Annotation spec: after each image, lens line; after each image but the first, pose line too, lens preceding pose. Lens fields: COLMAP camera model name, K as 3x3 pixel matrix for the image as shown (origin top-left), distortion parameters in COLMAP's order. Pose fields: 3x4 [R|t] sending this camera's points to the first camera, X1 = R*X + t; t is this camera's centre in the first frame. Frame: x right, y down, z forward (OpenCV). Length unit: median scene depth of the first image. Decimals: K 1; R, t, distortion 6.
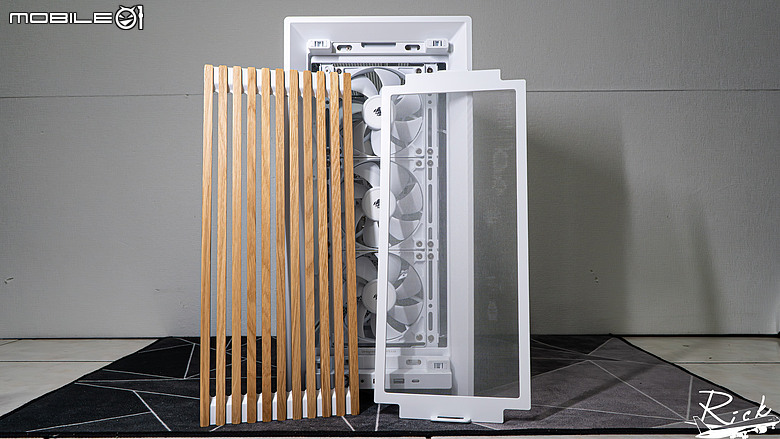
lens RADIAL K [[590.6, 0, 390.3], [0, 590.6, 220.6], [0, 0, 1]] dist [-0.022400, 0.001948]
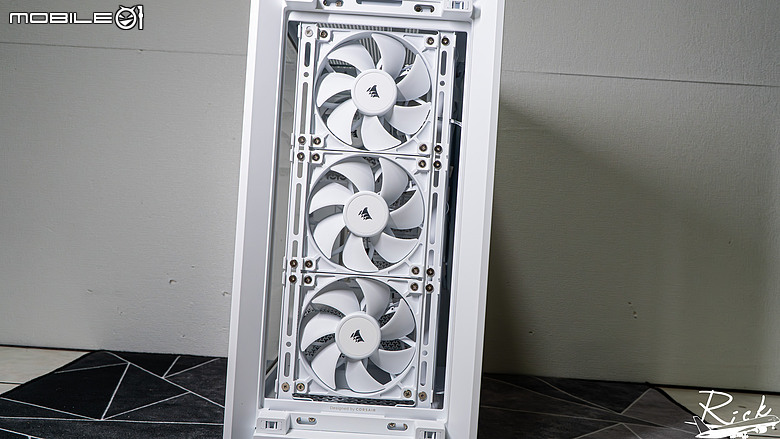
lens RADIAL K [[665.7, 0, 393.1], [0, 665.7, 221.1], [0, 0, 1]] dist [0.003374, -0.023124]
pose [[0.997817, 0.065939, 0.003776, 0.012300], [-0.066009, 0.997547, 0.023295, -0.039974], [-0.002230, -0.023493, 0.999722, 0.142293]]
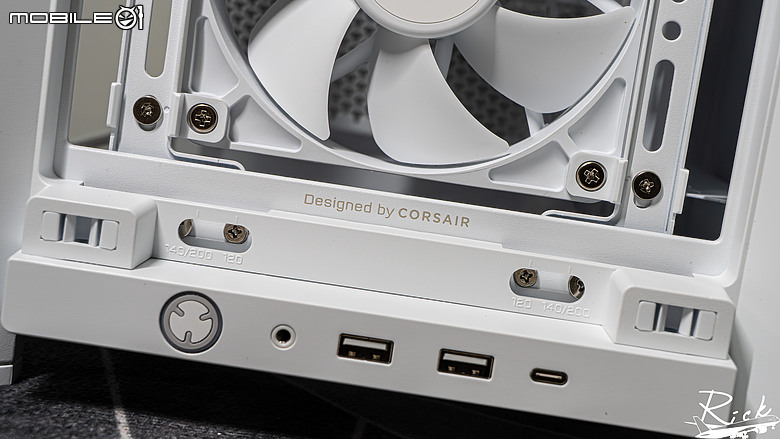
lens RADIAL K [[1319.3, 0, 389.9], [0, 1319.3, 218.8], [0, 0, 1]] dist [0.043288, 0.000000]
pose [[0.988350, 0.148782, -0.032079, -0.002949], [-0.141850, 0.976839, 0.160200, 0.142051], [0.055171, -0.153783, 0.986563, 0.513657]]
